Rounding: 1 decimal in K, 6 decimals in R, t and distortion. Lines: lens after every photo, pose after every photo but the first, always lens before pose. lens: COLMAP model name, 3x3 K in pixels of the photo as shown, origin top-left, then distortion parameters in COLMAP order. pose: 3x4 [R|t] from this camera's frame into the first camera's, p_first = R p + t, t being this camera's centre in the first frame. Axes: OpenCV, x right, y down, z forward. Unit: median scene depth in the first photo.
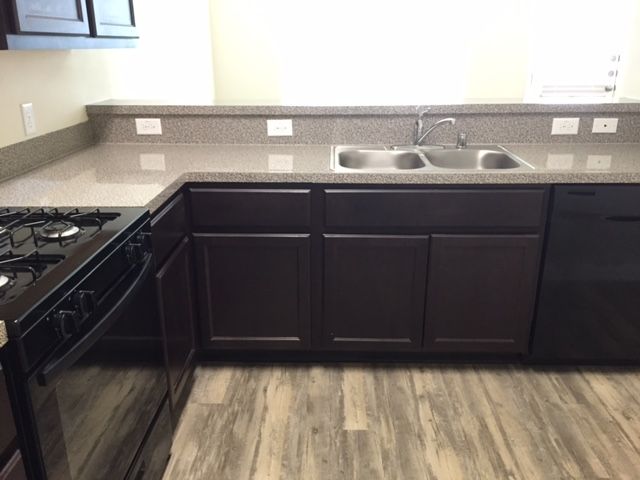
lens RADIAL K [[557.4, 0, 321.4], [0, 557.4, 237.5], [0, 0, 1]] dist [0.088126, -0.127775]
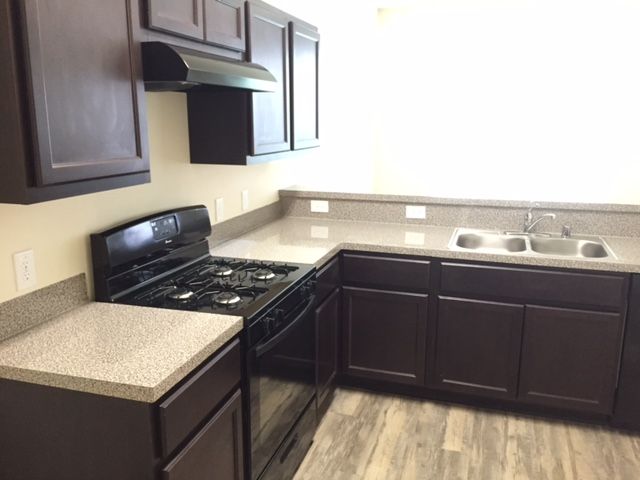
lens RADIAL K [[557.4, 0, 321.4], [0, 557.4, 237.5], [0, 0, 1]] dist [0.088126, -0.127775]
pose [[0.959608, 0.066419, -0.273389, 0.087554], [-0.098046, 0.989766, -0.103685, 0.021221], [0.263704, 0.126302, 0.956299, -0.342296]]
